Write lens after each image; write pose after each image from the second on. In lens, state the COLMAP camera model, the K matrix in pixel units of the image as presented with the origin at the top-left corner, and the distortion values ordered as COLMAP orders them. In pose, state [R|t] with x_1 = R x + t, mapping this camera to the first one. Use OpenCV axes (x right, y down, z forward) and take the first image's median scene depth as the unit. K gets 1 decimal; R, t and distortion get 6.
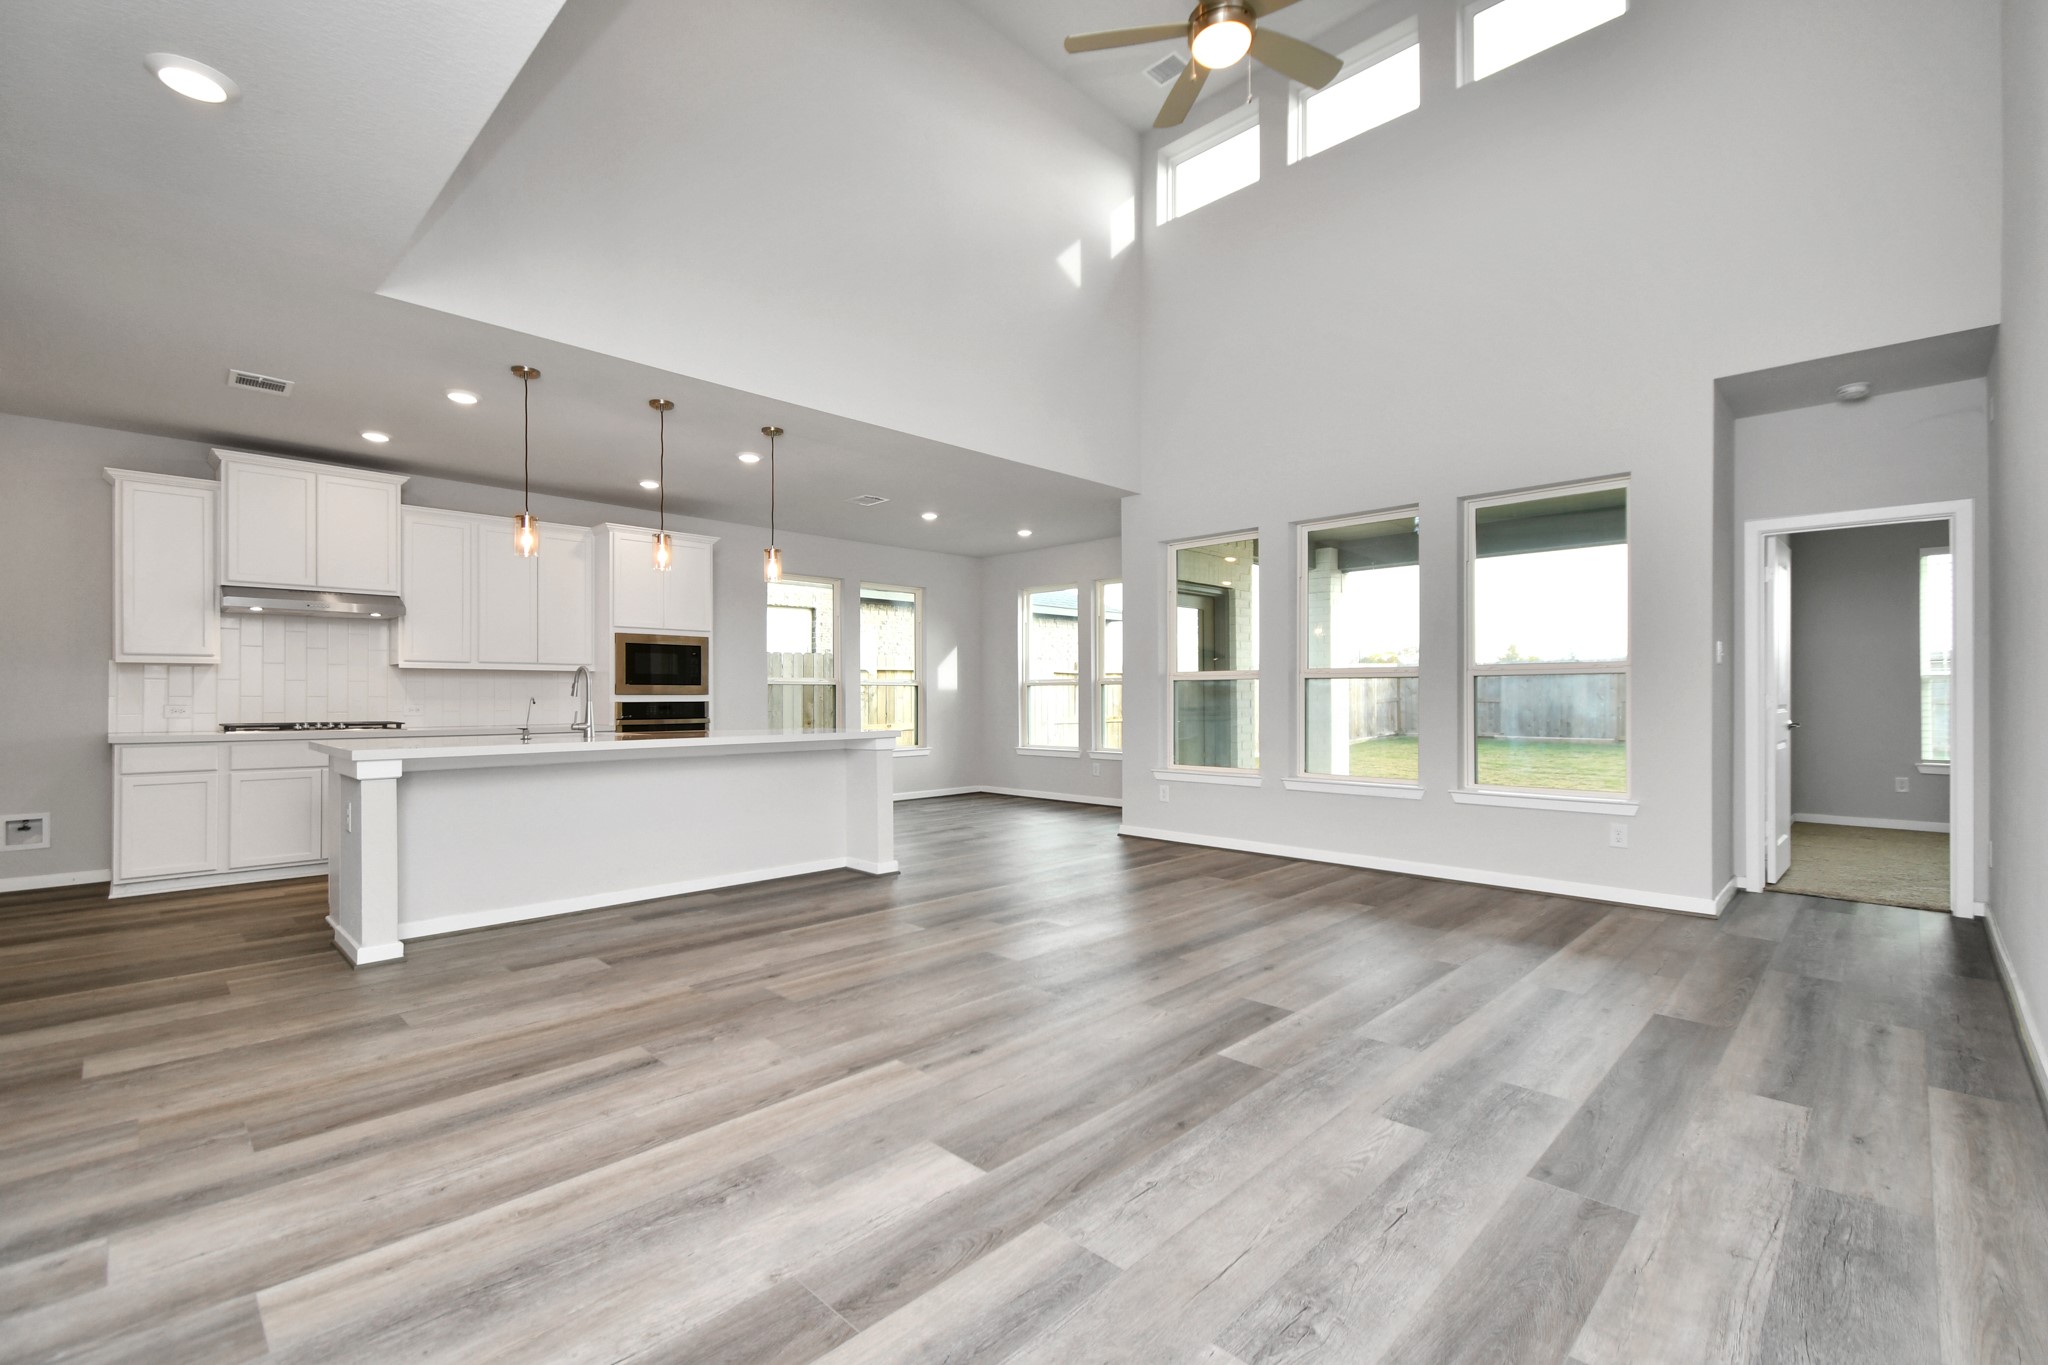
lens RADIAL K [[898.6, 0, 1022.1], [0, 898.6, 691.4], [0, 0, 1]] dist [0.000636, -0.000407]
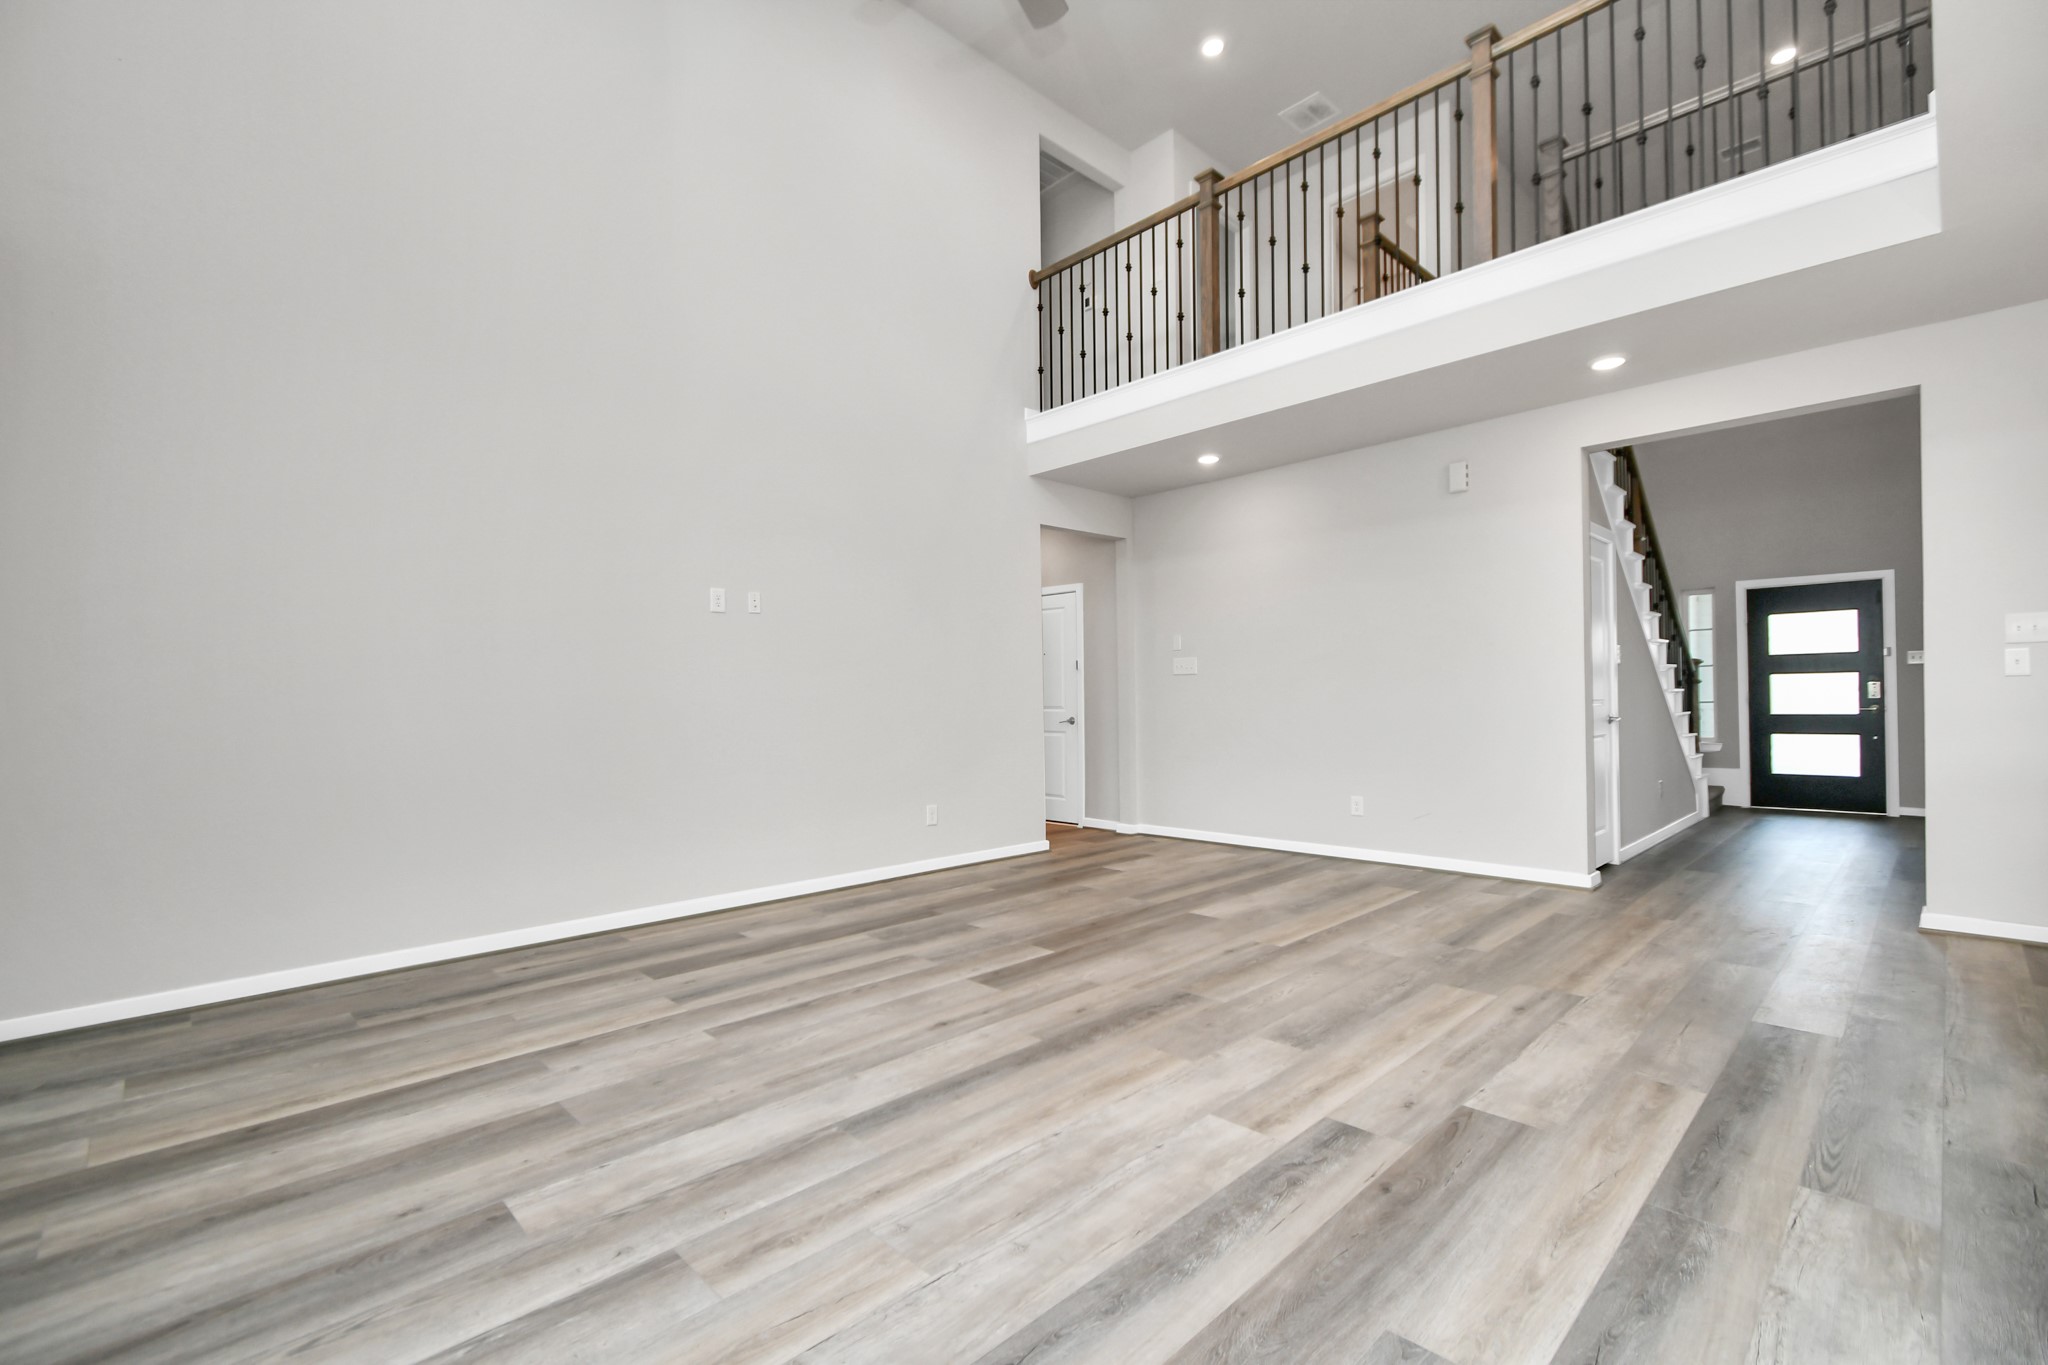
lens RADIAL K [[898.6, 0, 1022.1], [0, 898.6, 691.4], [0, 0, 1]] dist [0.000636, -0.000407]
pose [[-0.999656, 0.014315, 0.021993, 0.237452], [0.014082, 0.999844, -0.010695, 0.014417], [-0.022143, -0.010381, -0.999701, 2.457770]]
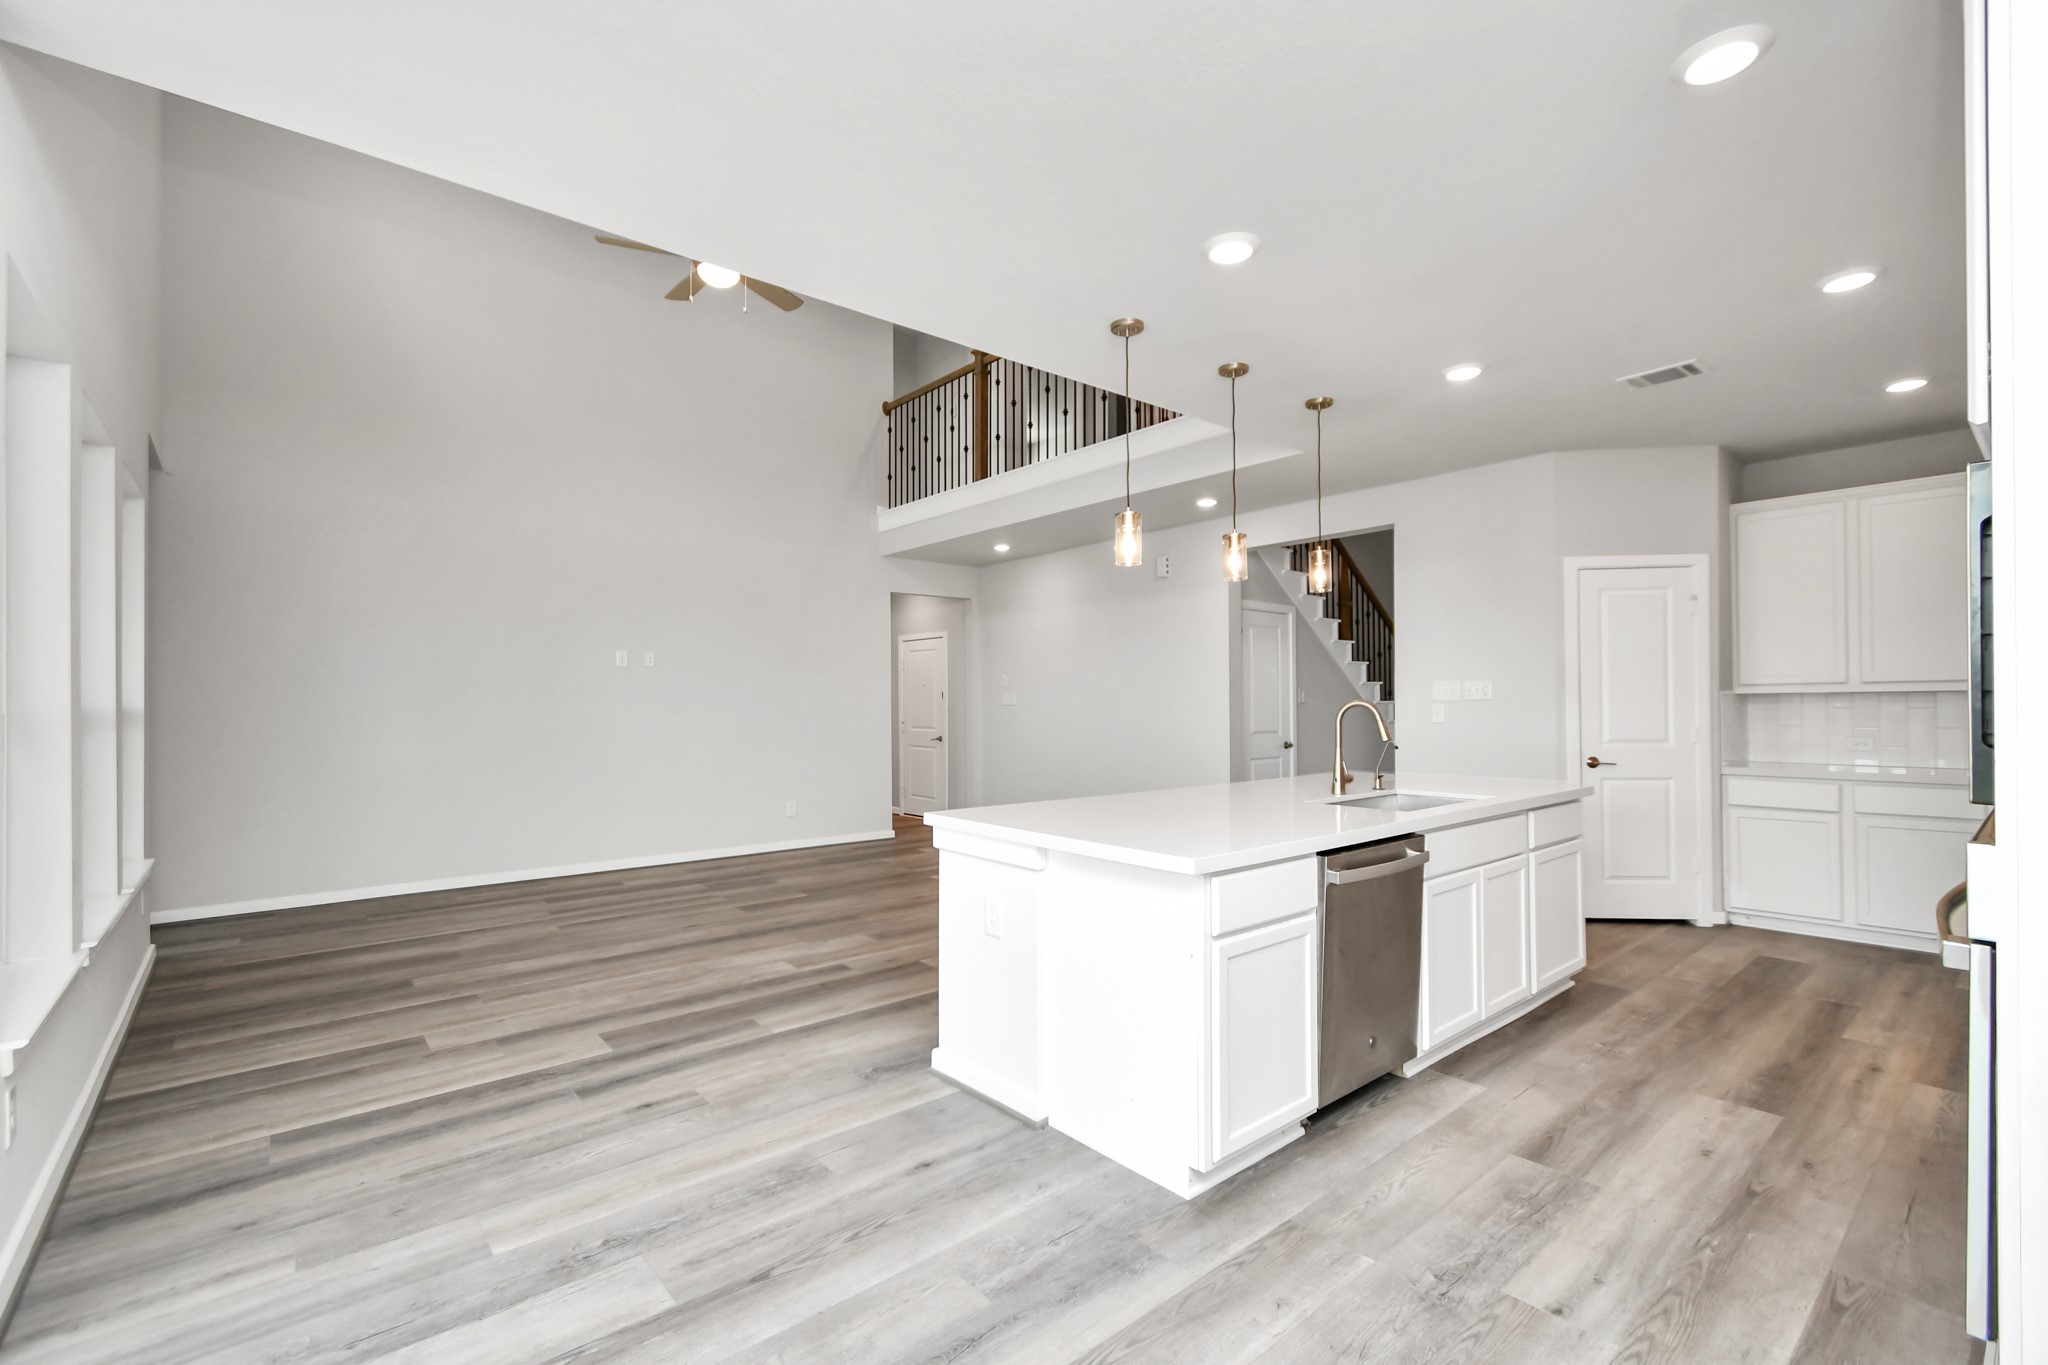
lens RADIAL K [[898.6, 0, 1022.1], [0, 898.6, 691.4], [0, 0, 1]] dist [0.000636, -0.000407]
pose [[-0.996247, 0.006438, 0.086312, -0.494464], [0.004910, 0.999828, -0.017907, -0.044120], [-0.086413, -0.017416, -0.996107, 3.180011]]
